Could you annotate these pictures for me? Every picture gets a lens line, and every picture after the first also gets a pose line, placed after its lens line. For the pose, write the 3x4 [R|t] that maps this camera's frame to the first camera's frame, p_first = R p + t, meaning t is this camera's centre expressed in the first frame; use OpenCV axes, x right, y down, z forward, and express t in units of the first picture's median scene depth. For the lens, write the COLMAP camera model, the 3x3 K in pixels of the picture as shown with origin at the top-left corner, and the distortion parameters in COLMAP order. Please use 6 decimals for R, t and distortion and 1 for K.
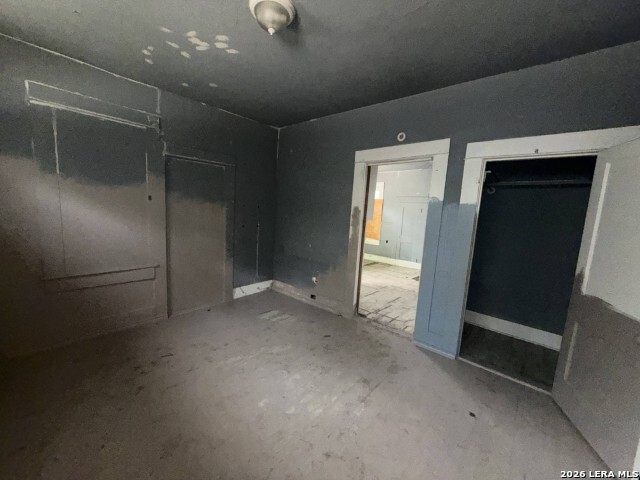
lens RADIAL K [[256.2, 0, 318.3], [0, 256.2, 240.0], [0, 0, 1]] dist [-0.000980, -0.000251]
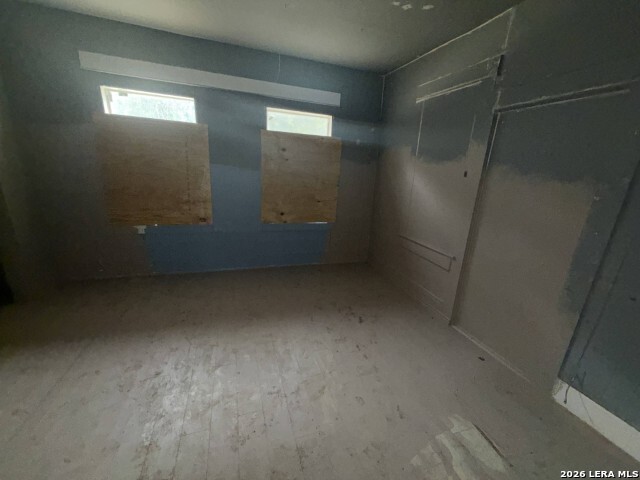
lens RADIAL K [[256.2, 0, 318.3], [0, 256.2, 240.0], [0, 0, 1]] dist [-0.000980, -0.000251]
pose [[-0.509630, 0.159004, -0.845574, 0.308346], [-0.190265, 0.937618, 0.290985, -0.120946], [0.839093, 0.309177, -0.447585, 1.085222]]
